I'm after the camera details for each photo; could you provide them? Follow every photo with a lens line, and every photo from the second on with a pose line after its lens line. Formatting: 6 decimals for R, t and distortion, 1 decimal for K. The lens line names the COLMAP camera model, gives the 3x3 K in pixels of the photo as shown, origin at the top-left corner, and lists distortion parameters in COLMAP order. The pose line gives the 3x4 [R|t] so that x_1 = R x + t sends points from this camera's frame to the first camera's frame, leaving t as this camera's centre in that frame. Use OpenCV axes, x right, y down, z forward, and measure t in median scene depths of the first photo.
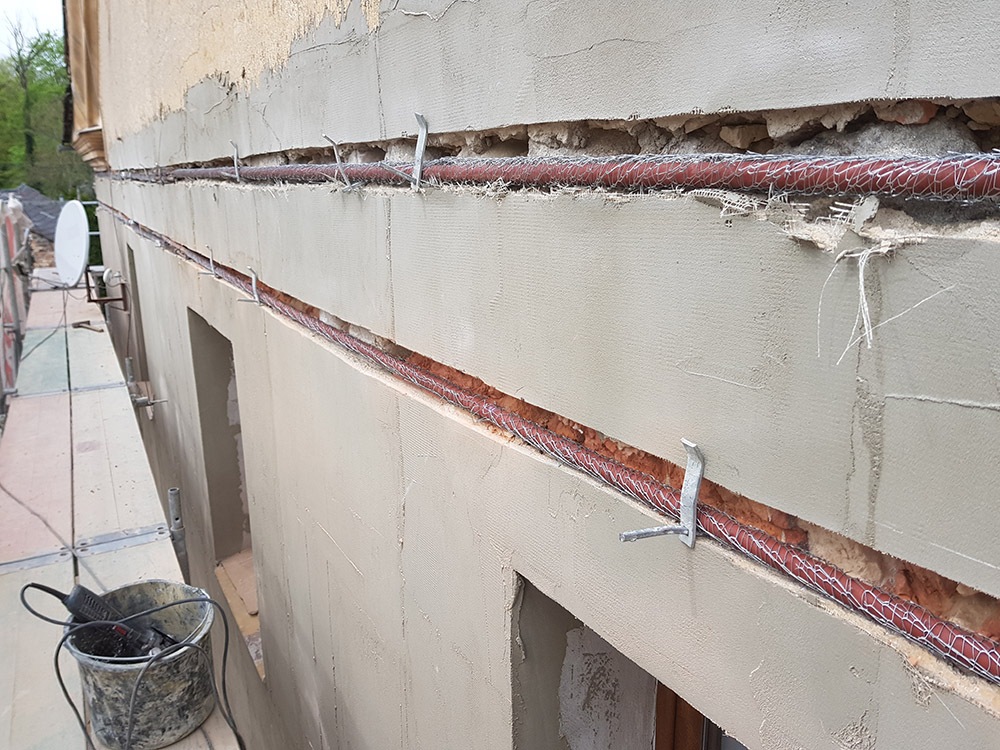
lens RADIAL K [[773.8, 0, 502.7], [0, 773.8, 353.1], [0, 0, 1]] dist [-0.002267, -0.009380]
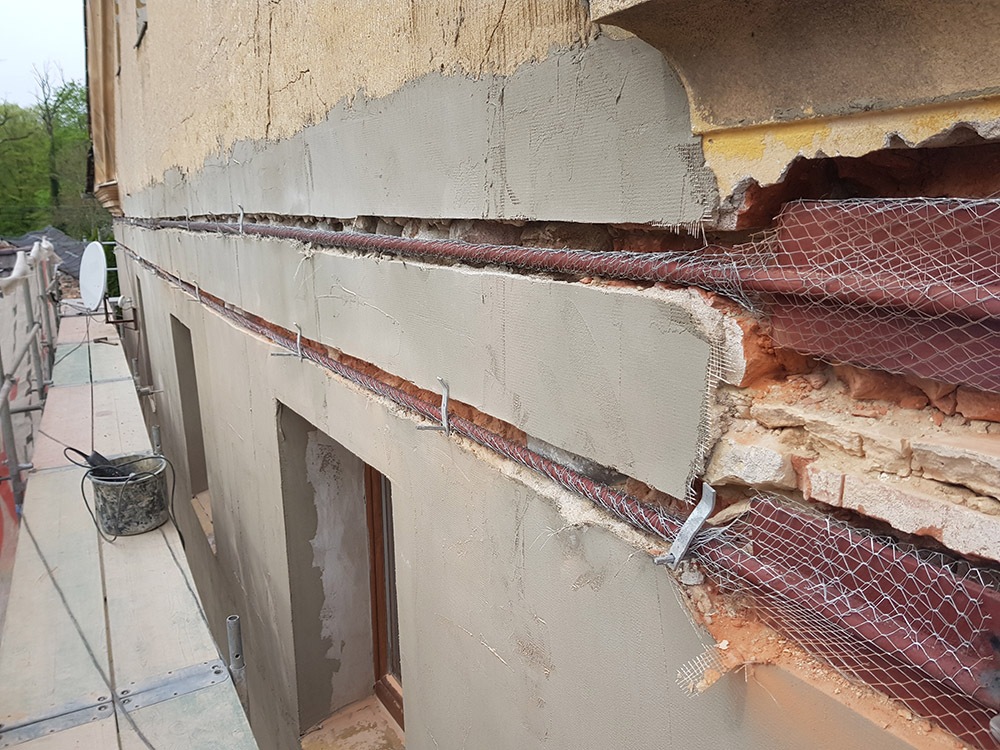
lens RADIAL K [[769.9, 0, 483.1], [0, 769.9, 364.6], [0, 0, 1]] dist [0.056282, -0.101765]
pose [[0.998975, -0.011760, -0.043713, 0.133901], [0.010603, 0.999589, -0.026620, 0.044421], [0.044008, 0.026129, 0.998689, -0.236585]]
